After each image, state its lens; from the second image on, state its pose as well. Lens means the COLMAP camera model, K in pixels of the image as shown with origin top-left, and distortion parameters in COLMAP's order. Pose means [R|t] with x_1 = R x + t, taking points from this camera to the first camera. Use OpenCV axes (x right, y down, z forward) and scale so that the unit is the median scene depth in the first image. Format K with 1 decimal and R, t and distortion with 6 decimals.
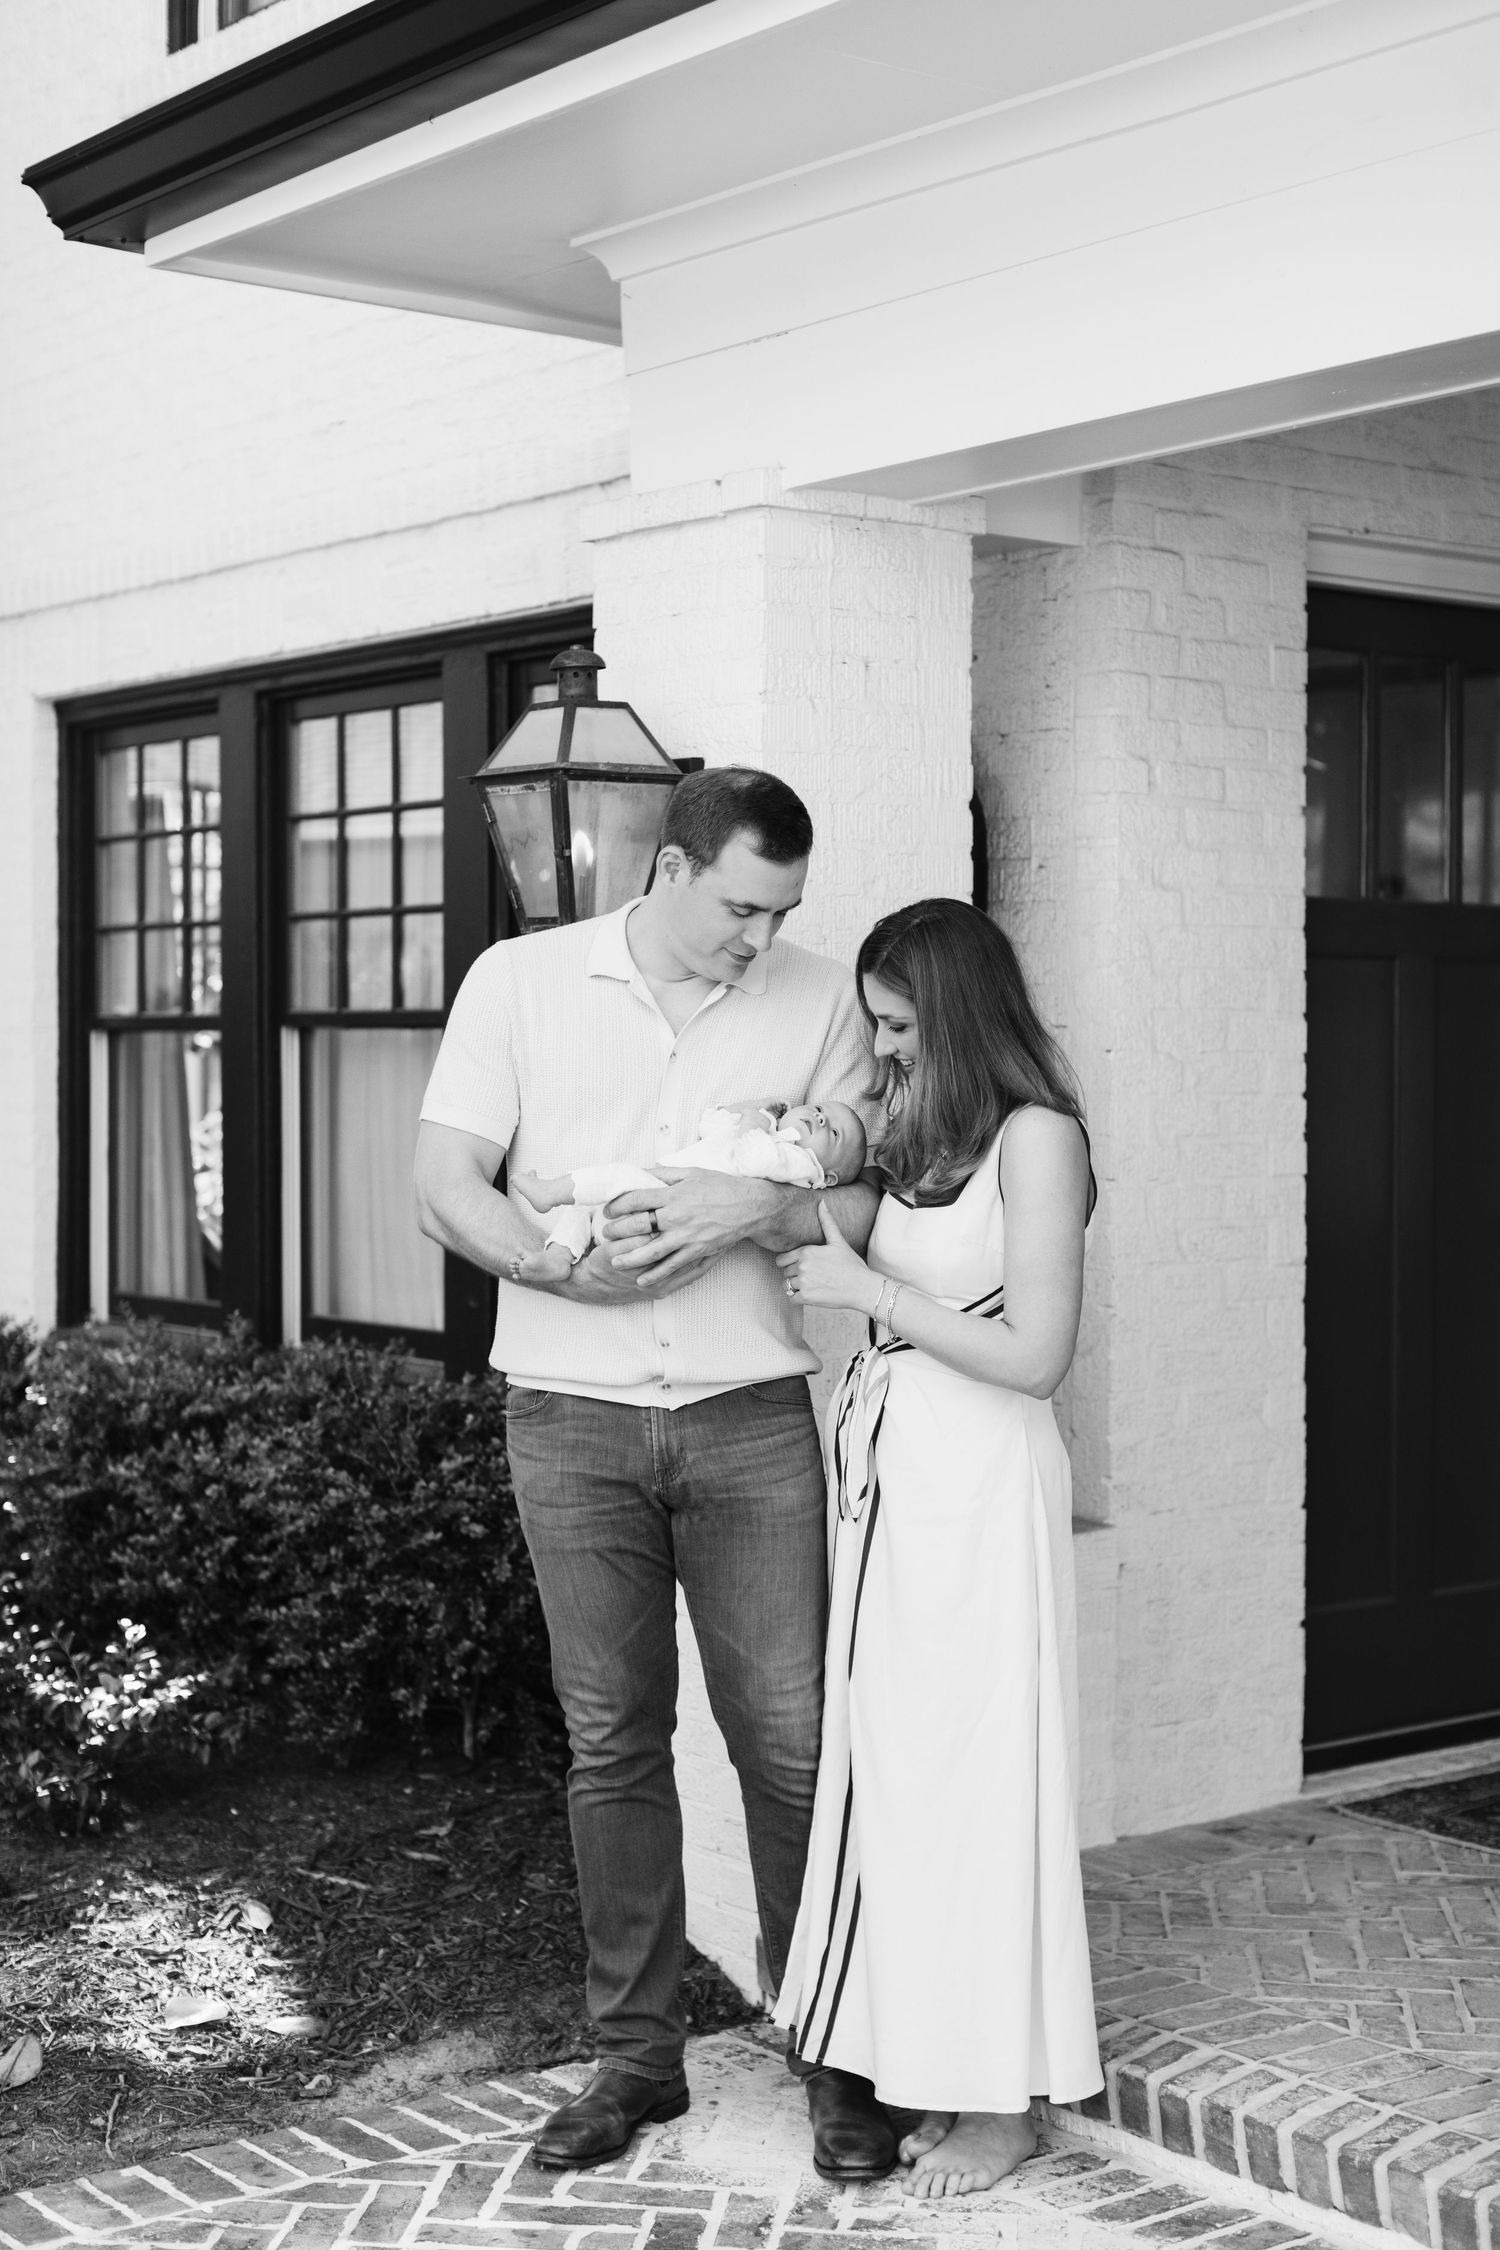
lens RADIAL K [[3218.1, 0, 751.8], [0, 3218.1, 1106.7], [0, 0, 1]] dist [0.011201, 0.000000]
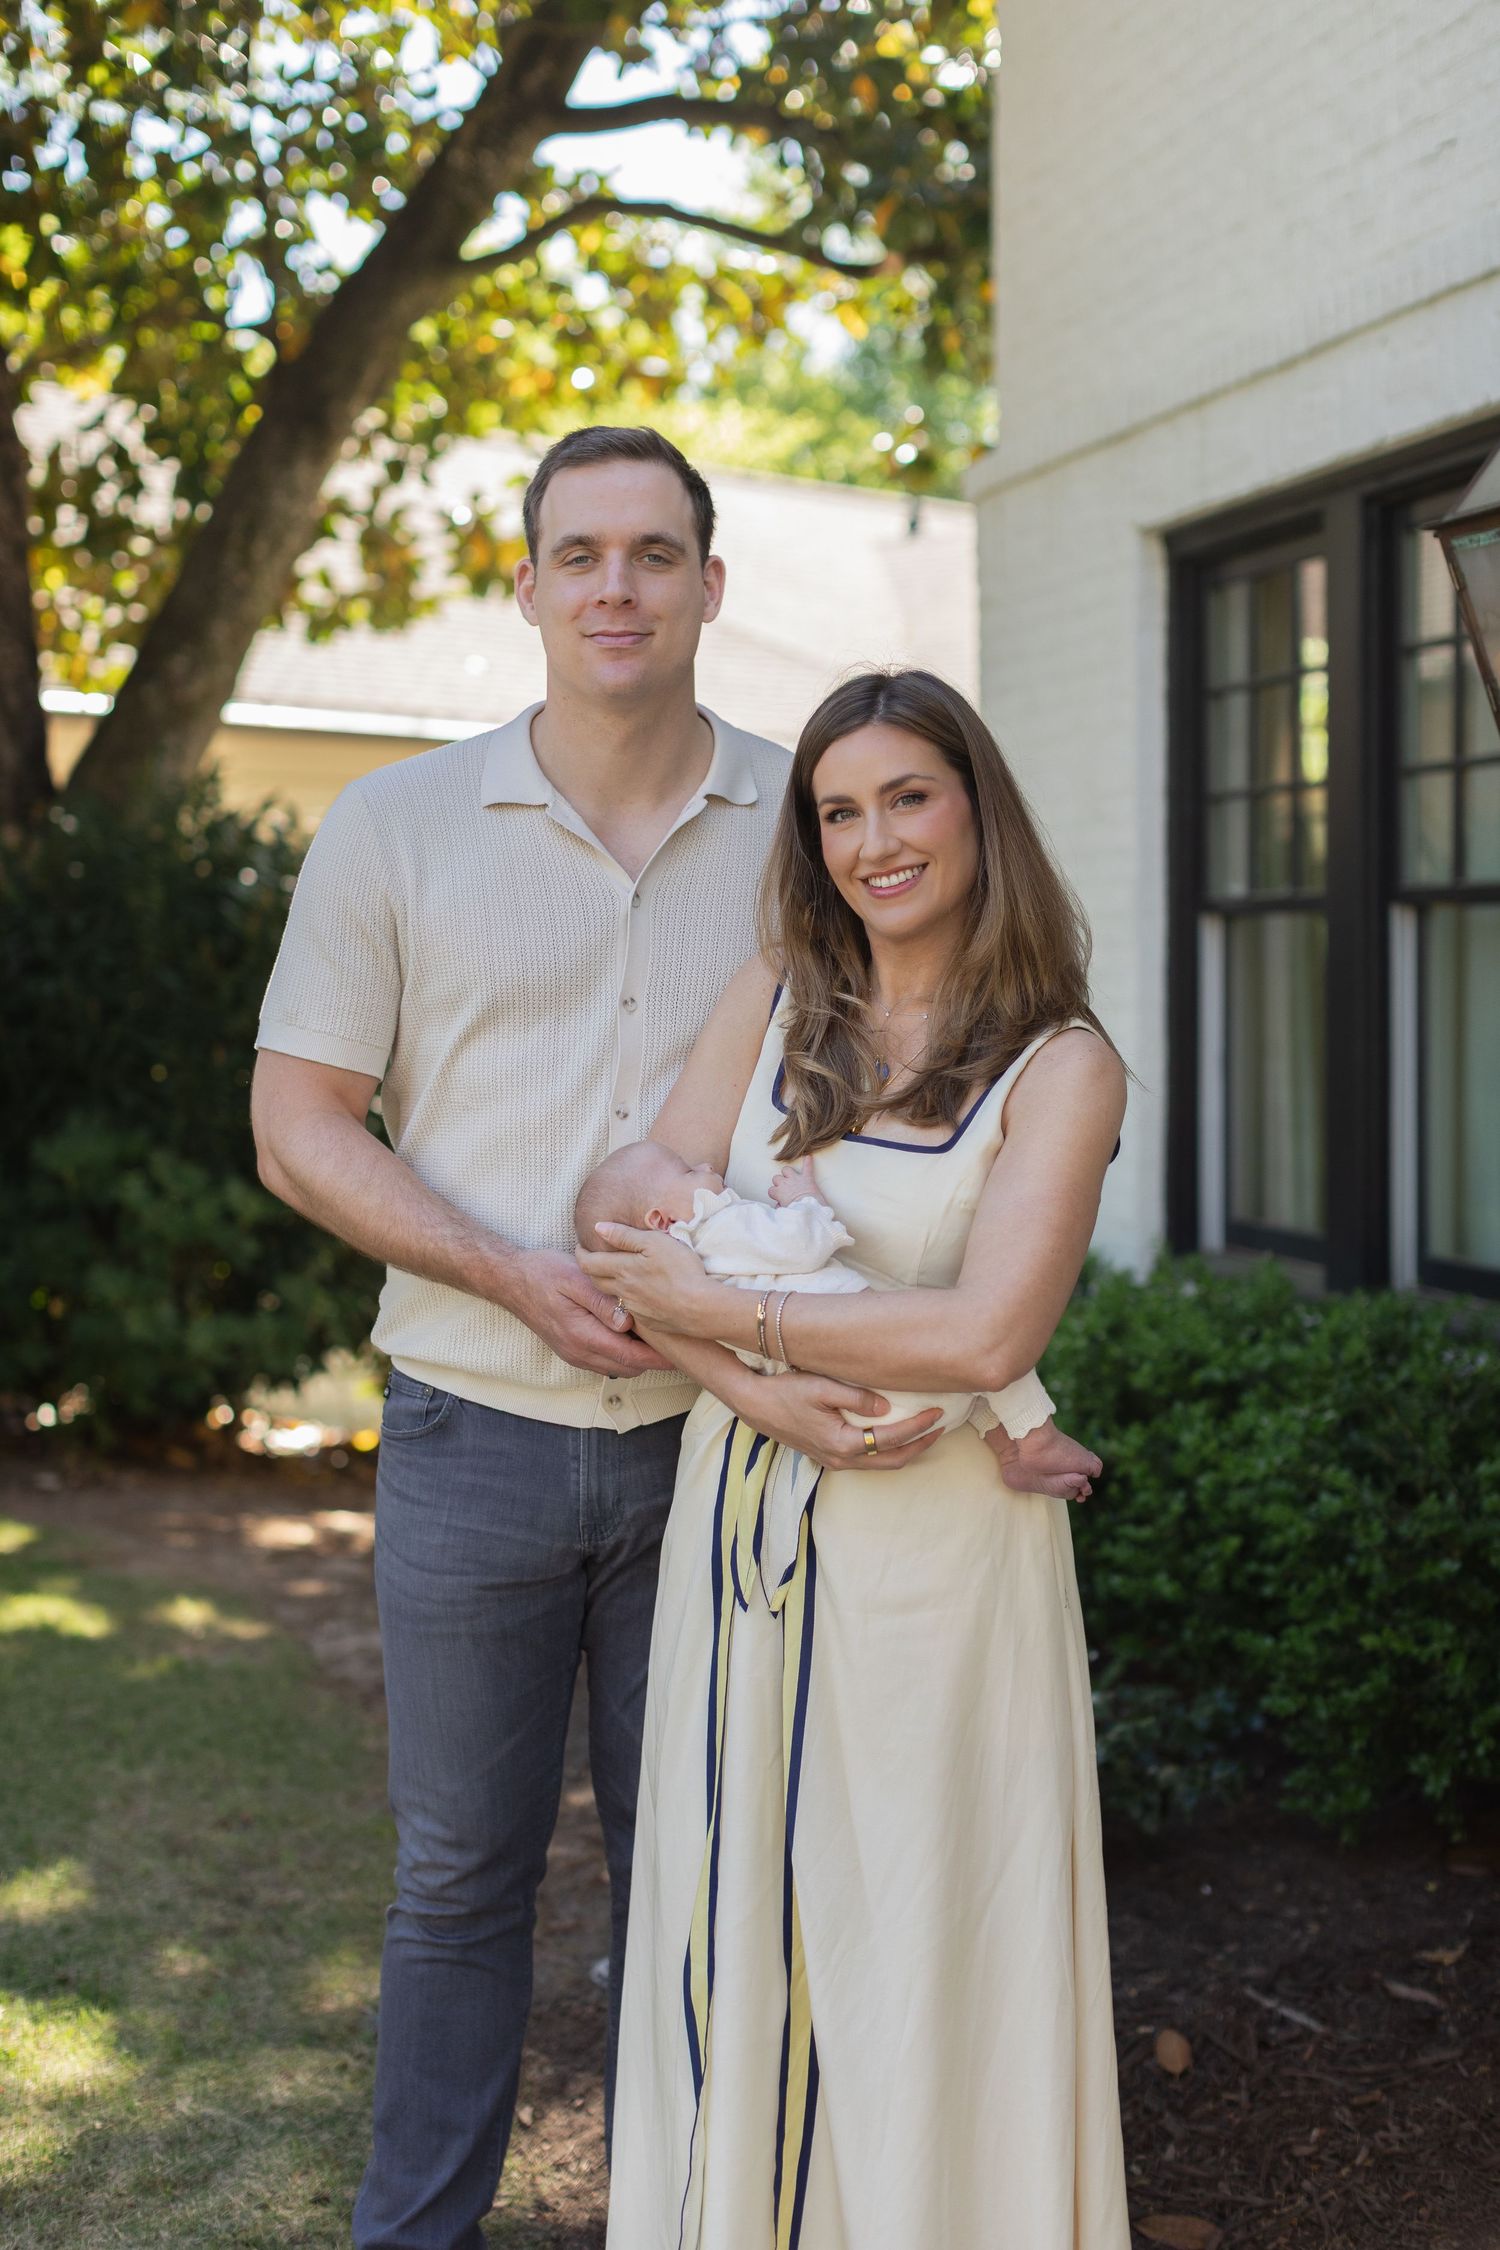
lens RADIAL K [[3218.1, 0, 672.5], [0, 3218.1, 1182.7], [0, 0, 1]] dist [0.011201, 0.000000]
pose [[0.904815, 0.018575, -0.425400, 0.054455], [0.004320, 0.998596, 0.052794, 0.002638], [0.425783, -0.049607, 0.903464, 0.236149]]
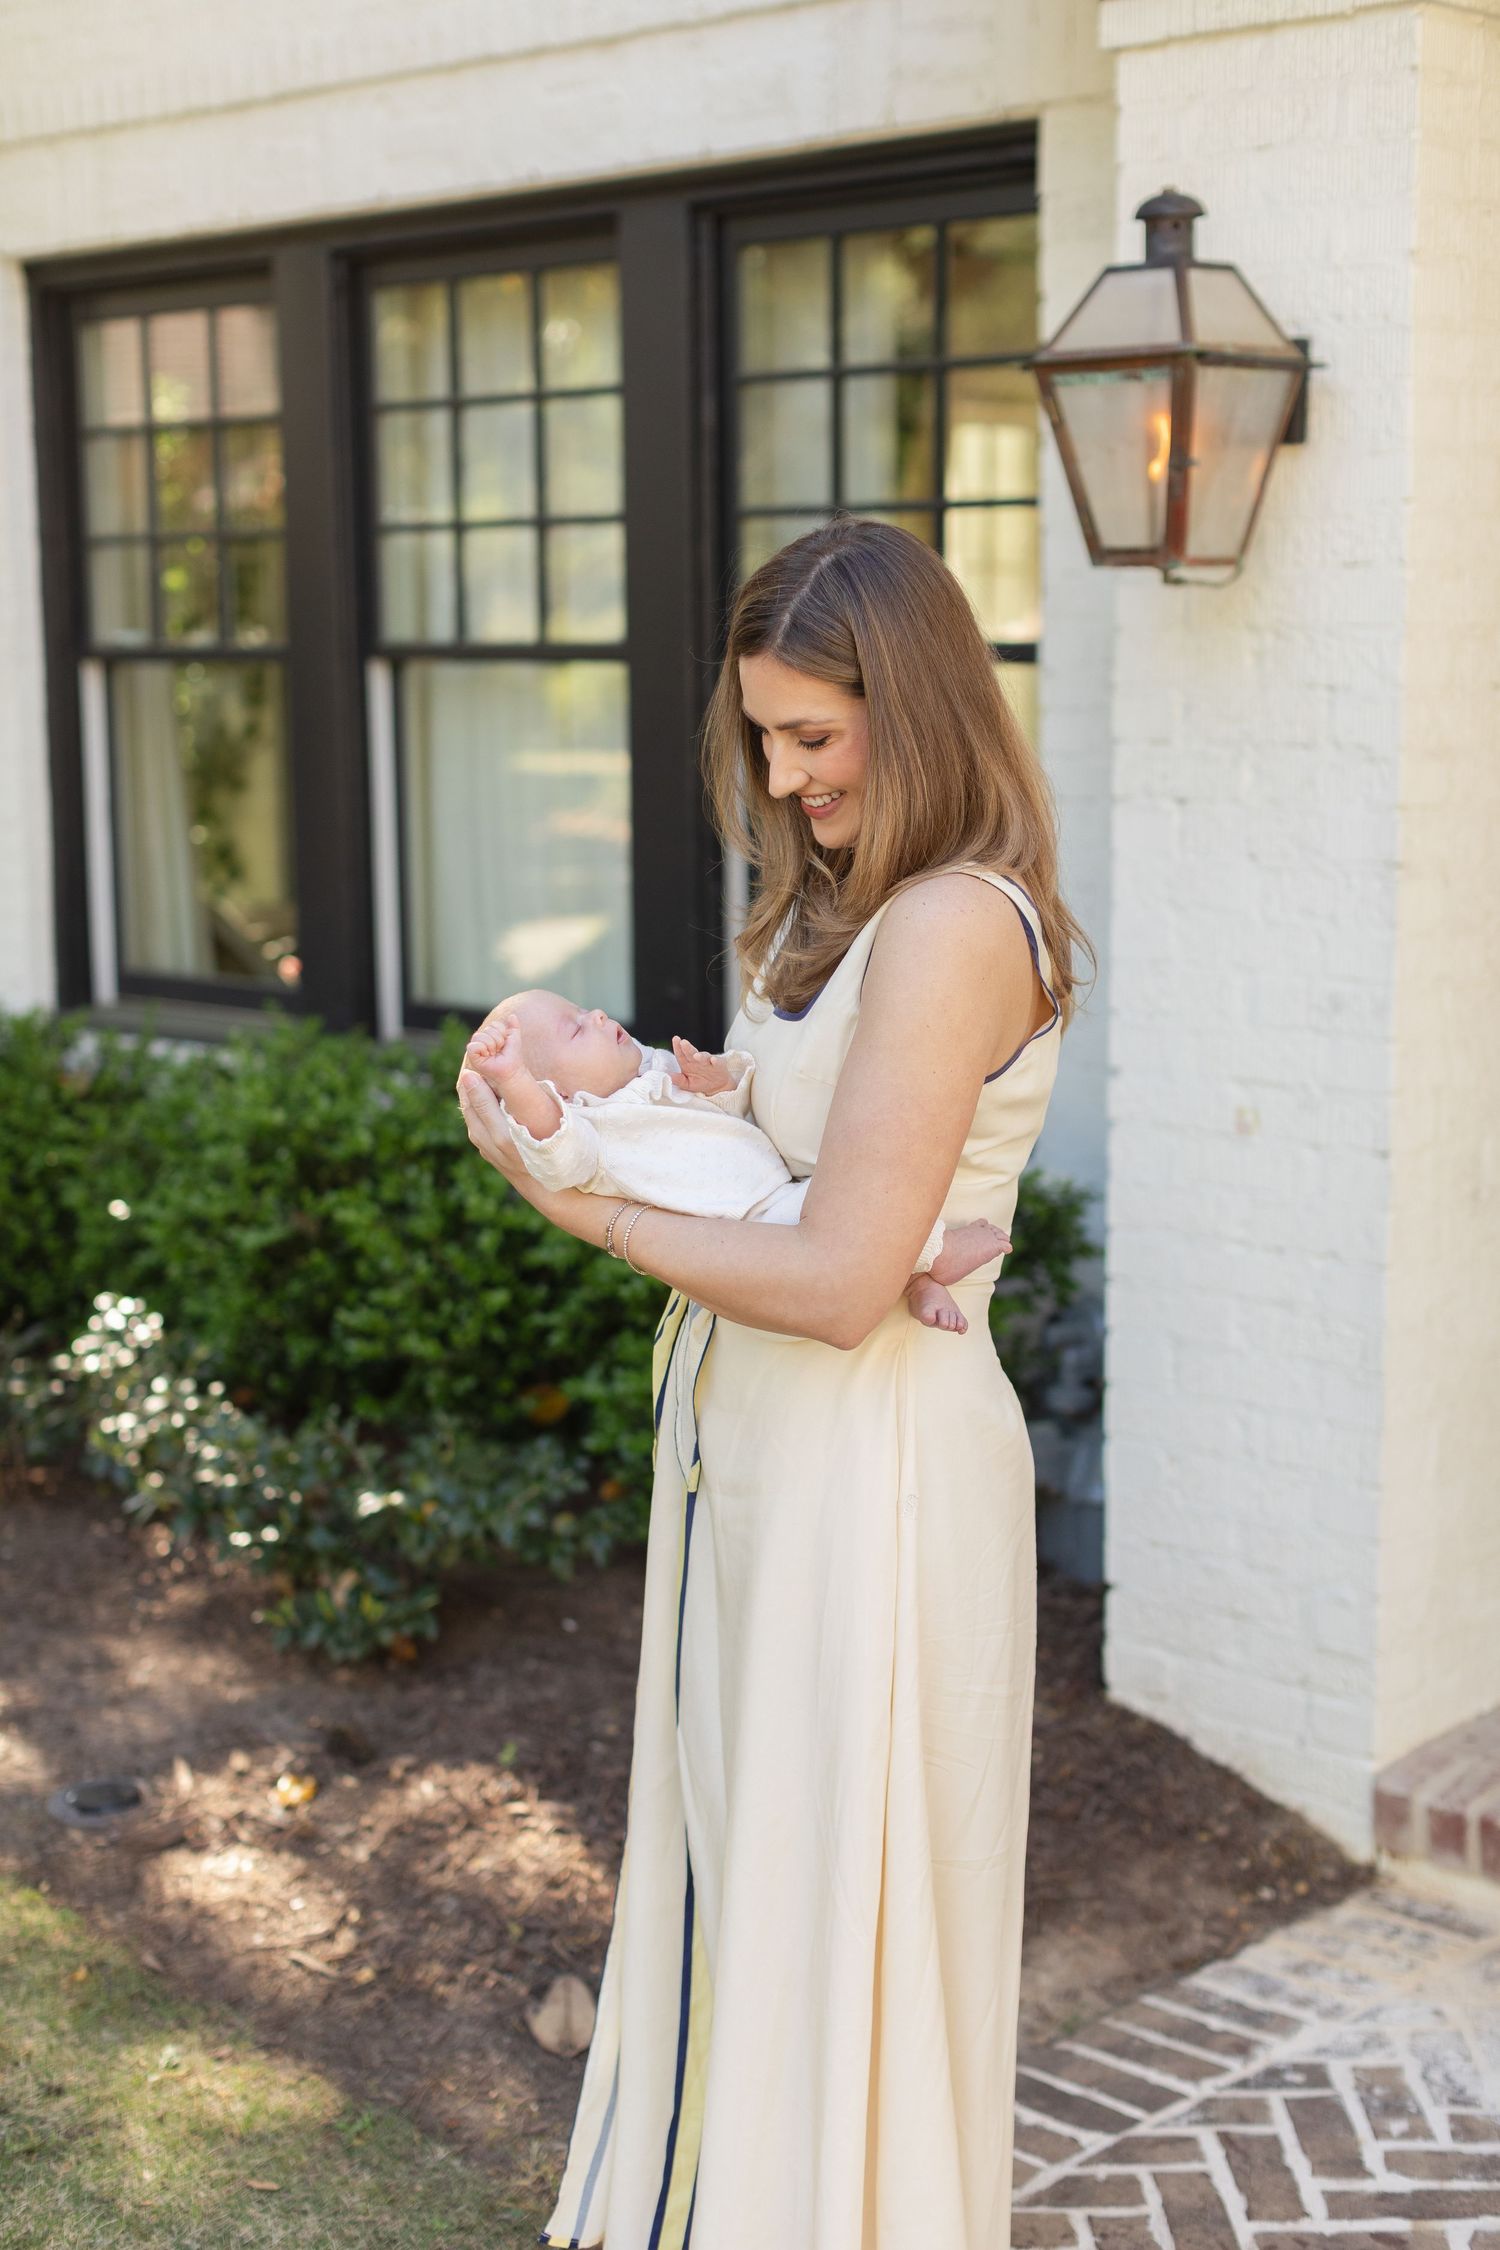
lens RADIAL K [[3218.1, 0, 804.3], [0, 3218.1, 1193.9], [0, 0, 1]] dist [0.011201, 0.000000]
pose [[0.990118, -0.032168, 0.136497, -0.210937], [0.011010, 0.988162, 0.153016, -0.020193], [-0.139803, -0.150001, 0.978752, 0.186191]]
